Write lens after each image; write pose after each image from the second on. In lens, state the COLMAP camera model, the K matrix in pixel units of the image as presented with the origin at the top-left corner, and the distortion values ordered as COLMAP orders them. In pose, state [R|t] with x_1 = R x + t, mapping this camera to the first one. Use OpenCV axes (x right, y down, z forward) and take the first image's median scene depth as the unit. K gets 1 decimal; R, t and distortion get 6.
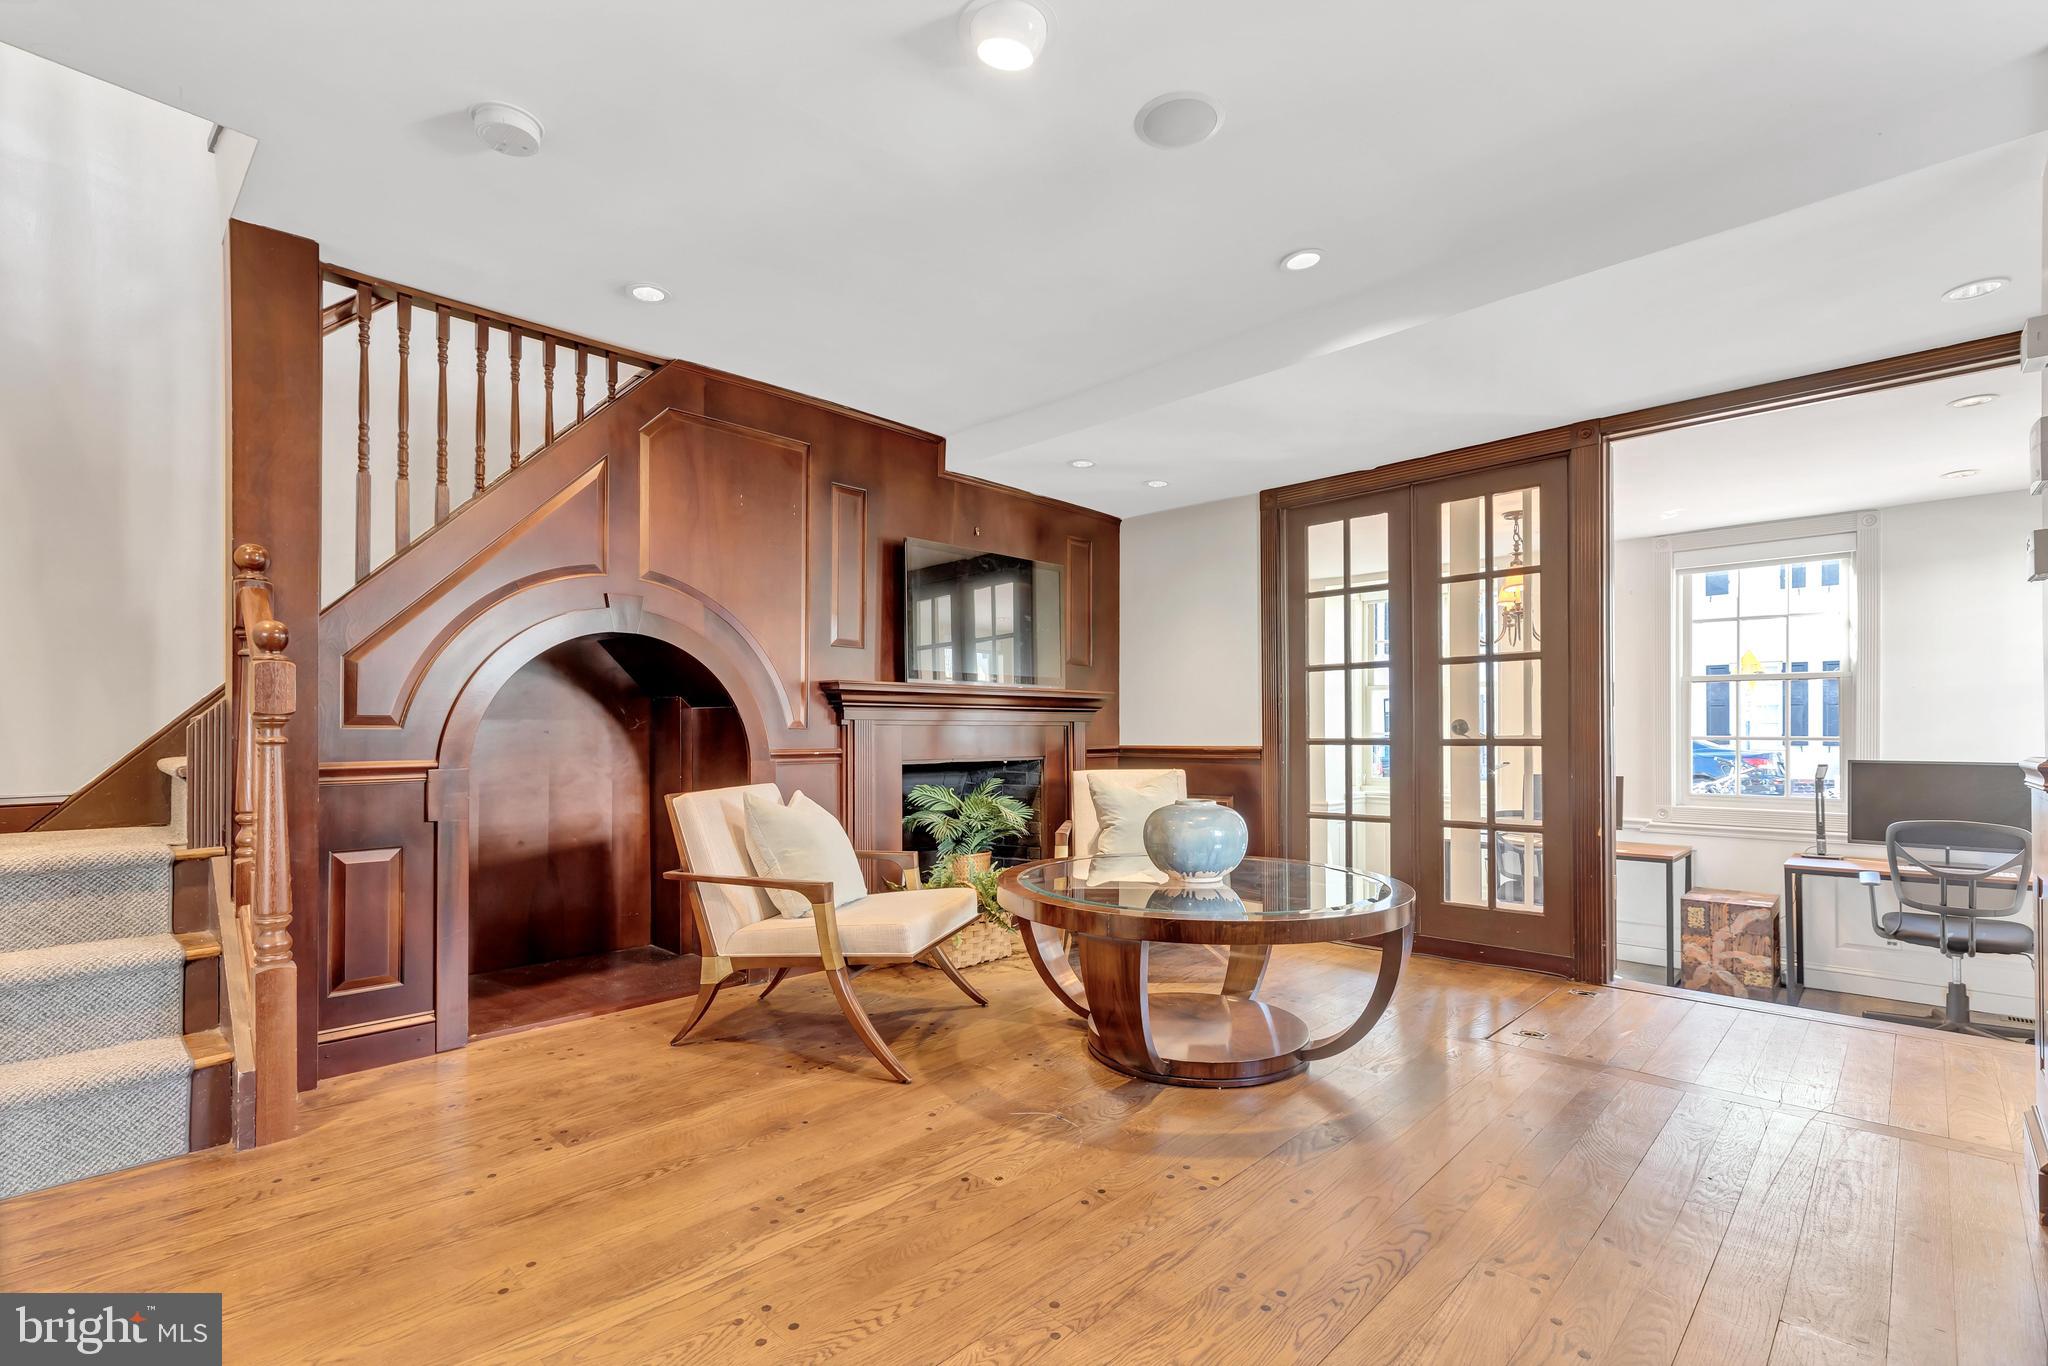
lens RADIAL K [[945.4, 0, 1041.5], [0, 945.4, 731.6], [0, 0, 1]] dist [0.023746, 0.000847]
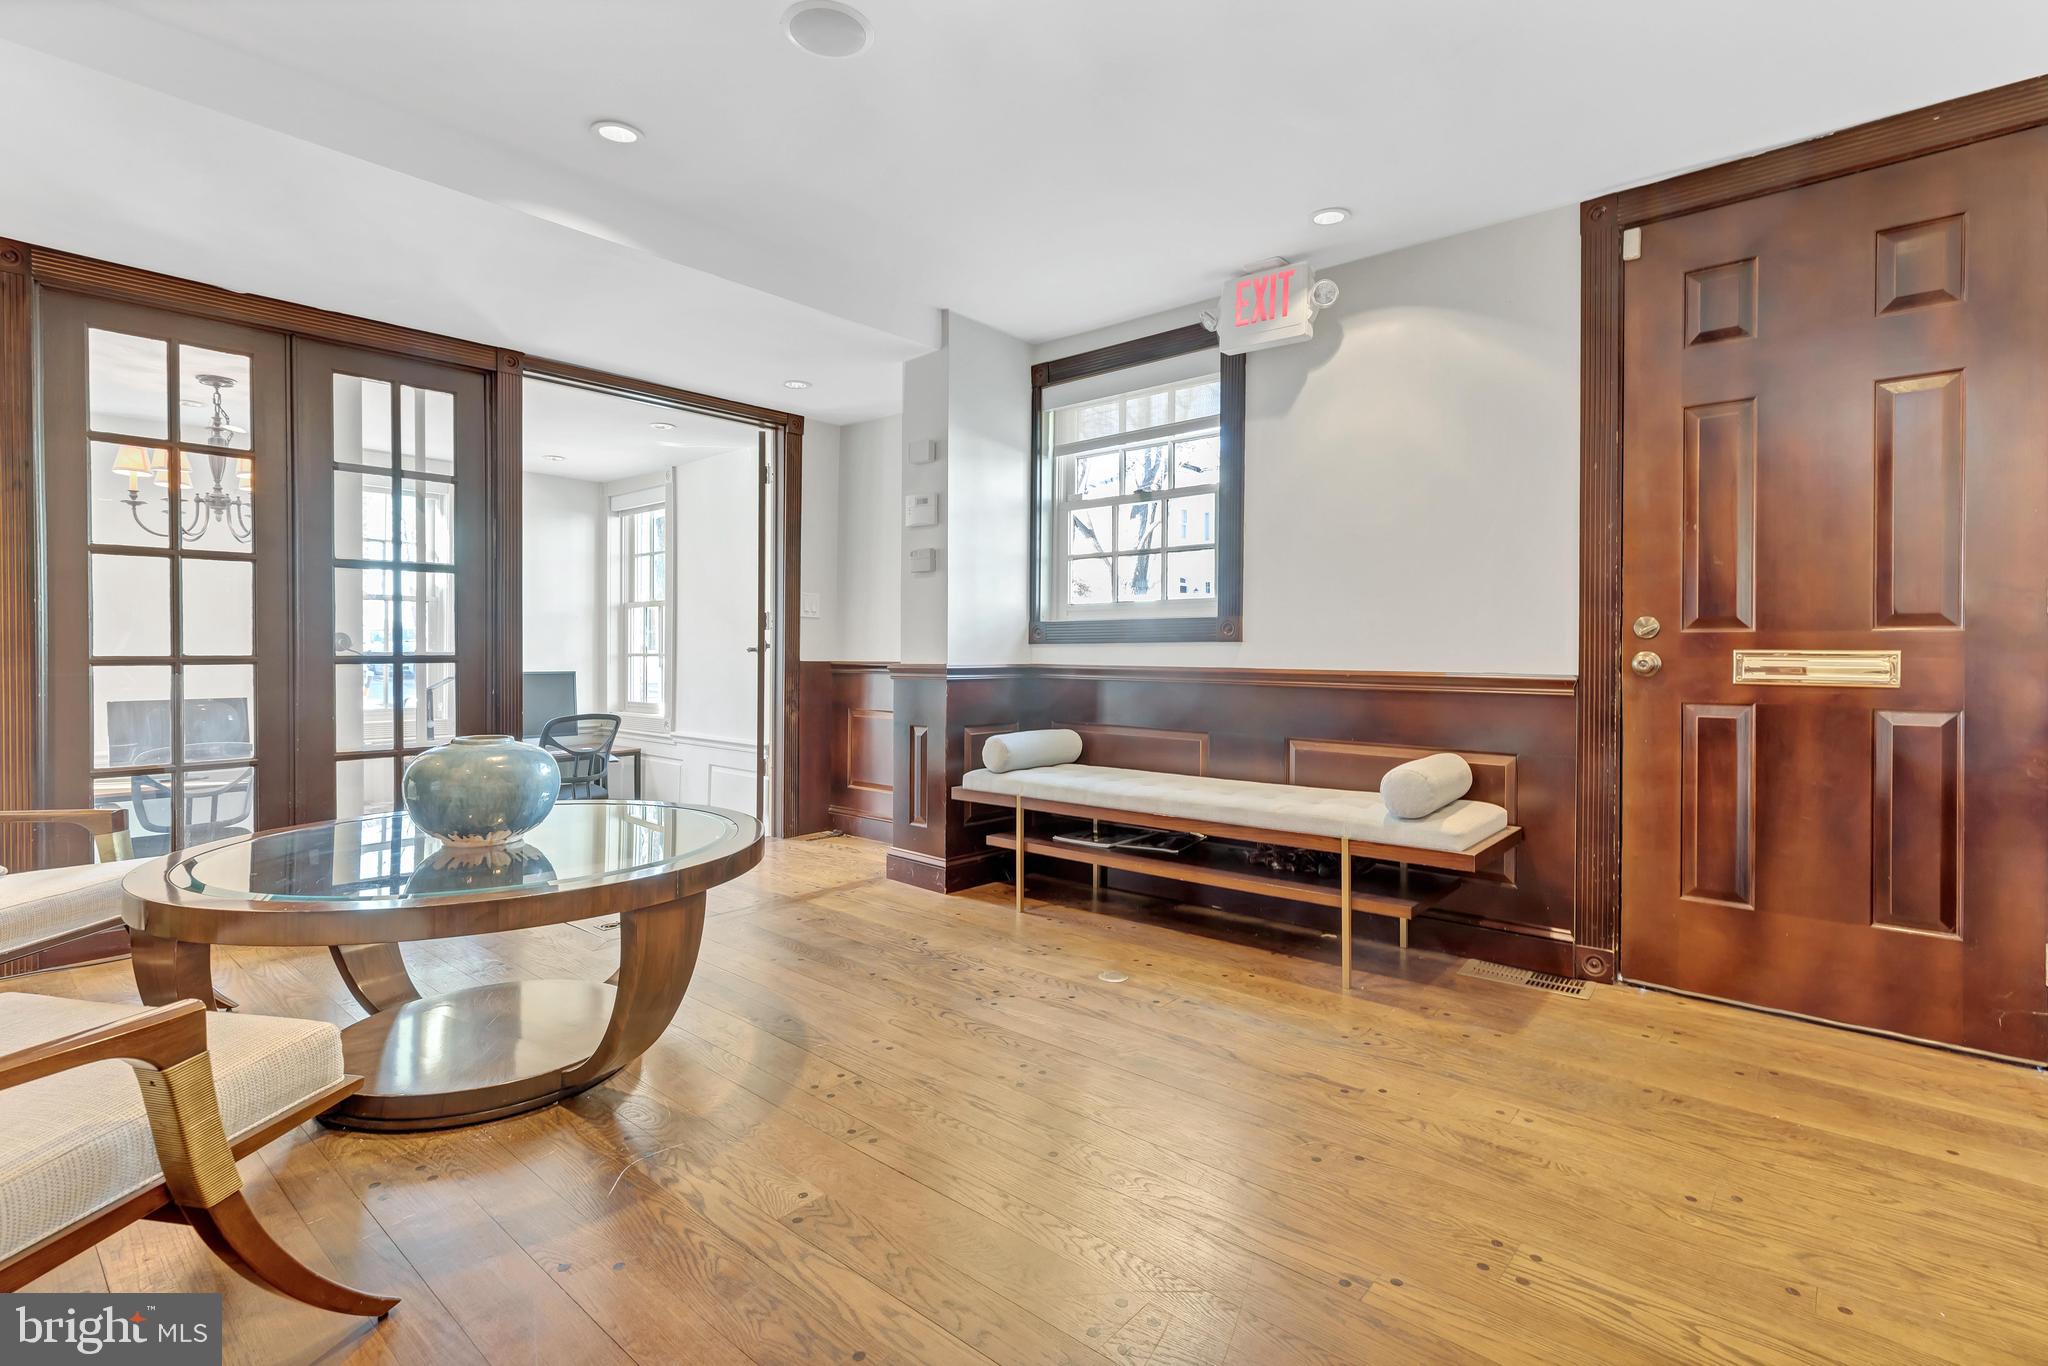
lens RADIAL K [[945.4, 0, 1011.5], [0, 945.4, 663.2], [0, 0, 1]] dist [0.023746, 0.000847]
pose [[-0.030252, -0.013504, 0.999451, -0.483403], [-0.002792, 0.999906, 0.013426, 0.001119], [-0.999538, -0.002384, -0.030287, 0.475624]]
